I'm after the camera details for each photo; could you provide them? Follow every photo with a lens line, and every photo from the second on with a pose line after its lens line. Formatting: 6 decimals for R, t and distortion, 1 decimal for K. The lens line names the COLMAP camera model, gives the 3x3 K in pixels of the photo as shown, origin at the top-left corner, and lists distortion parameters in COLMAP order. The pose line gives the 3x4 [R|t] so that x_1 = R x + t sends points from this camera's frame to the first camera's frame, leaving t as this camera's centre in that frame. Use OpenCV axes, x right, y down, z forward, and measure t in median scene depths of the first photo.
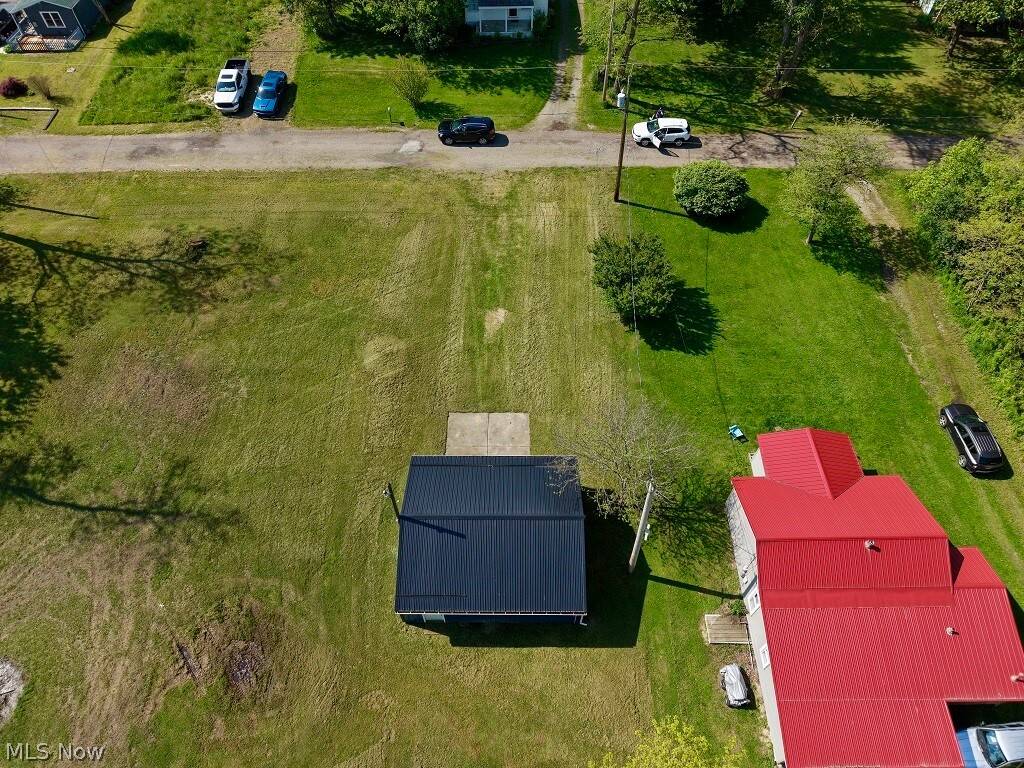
lens RADIAL K [[690.8, 0, 512.0], [0, 690.8, 384.0], [0, 0, 1]] dist [-0.001207, -0.004586]
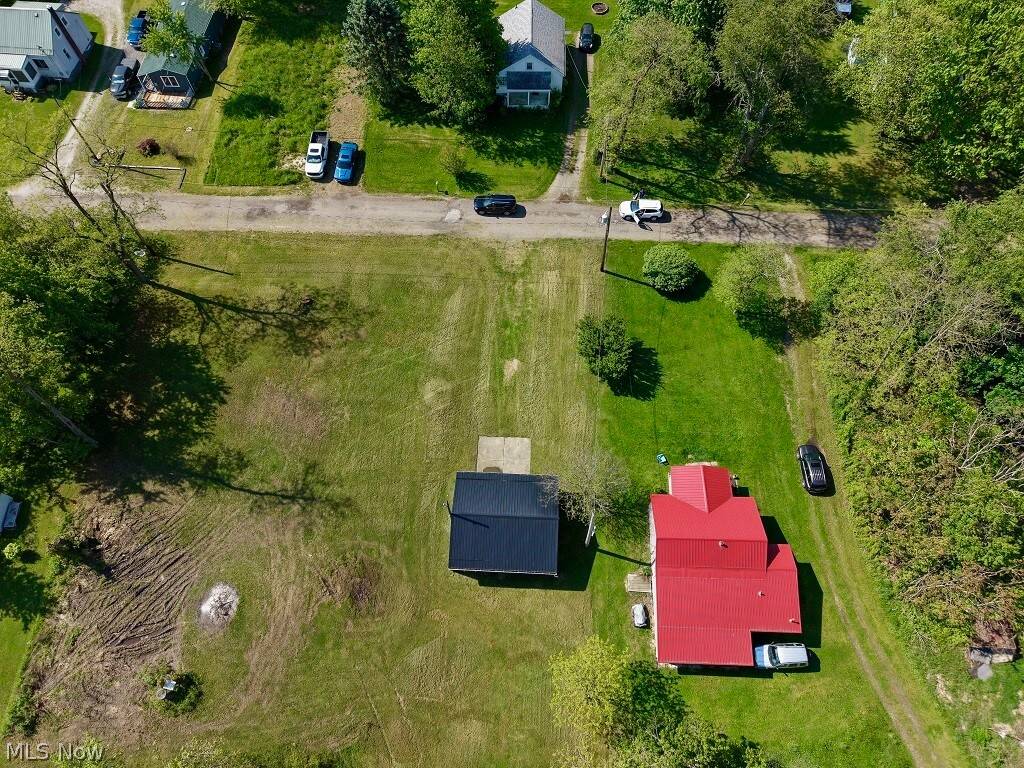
lens RADIAL K [[690.8, 0, 512.0], [0, 690.8, 384.0], [0, 0, 1]] dist [-0.001207, -0.004586]
pose [[0.999127, 0.035657, -0.021762, 0.010228], [-0.031613, 0.985945, 0.164054, -0.295020], [0.027306, -0.163223, 0.986211, -0.452650]]
